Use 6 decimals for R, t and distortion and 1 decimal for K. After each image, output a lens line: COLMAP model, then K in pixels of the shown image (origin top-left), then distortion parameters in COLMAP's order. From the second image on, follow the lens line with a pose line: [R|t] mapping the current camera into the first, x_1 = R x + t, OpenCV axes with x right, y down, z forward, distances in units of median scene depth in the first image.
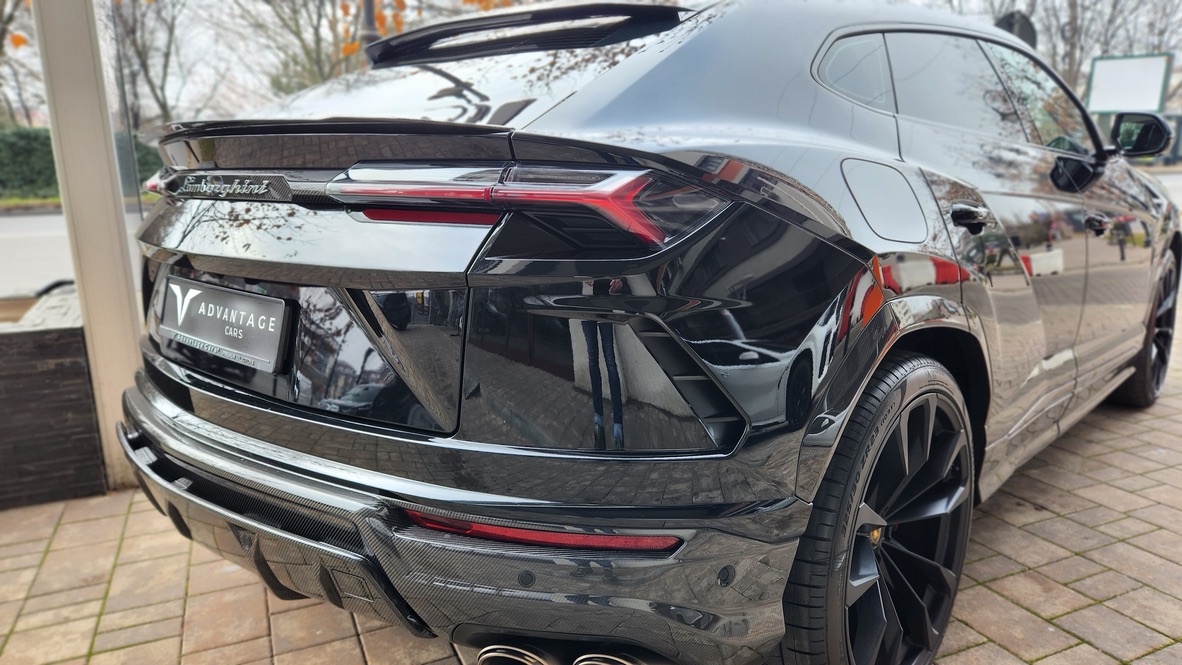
lens RADIAL K [[797.3, 0, 589.2], [0, 797.3, 332.5], [0, 0, 1]] dist [0.017522, -0.015669]
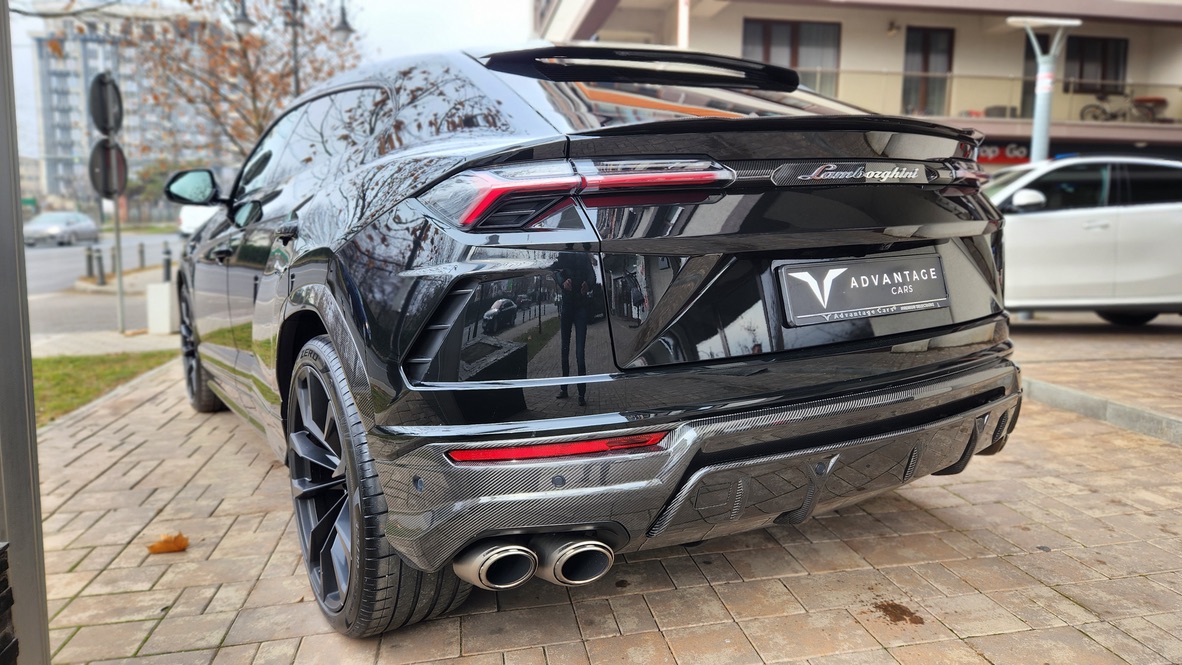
lens RADIAL K [[797.3, 0, 590.7], [0, 797.3, 330.9], [0, 0, 1]] dist [0.017522, -0.015669]
pose [[0.250775, -0.130365, 0.959227, -0.960358], [0.227463, 0.971083, 0.072509, -0.075362], [-0.940942, 0.200005, 0.273176, 0.615695]]
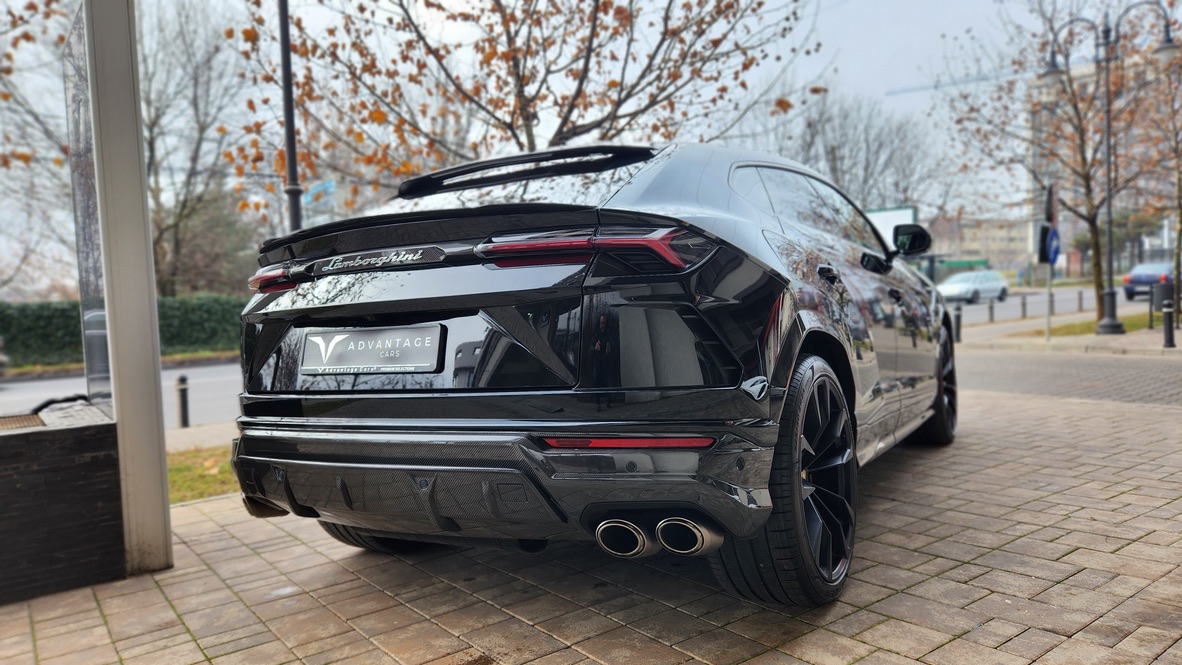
lens RADIAL K [[797.3, 0, 586.5], [0, 797.3, 330.5], [0, 0, 1]] dist [0.017522, -0.015669]
pose [[0.976606, -0.052578, 0.208508, -0.216827], [0.091958, 0.978627, -0.183935, 0.141840], [-0.194380, 0.198806, 0.960569, -0.266988]]
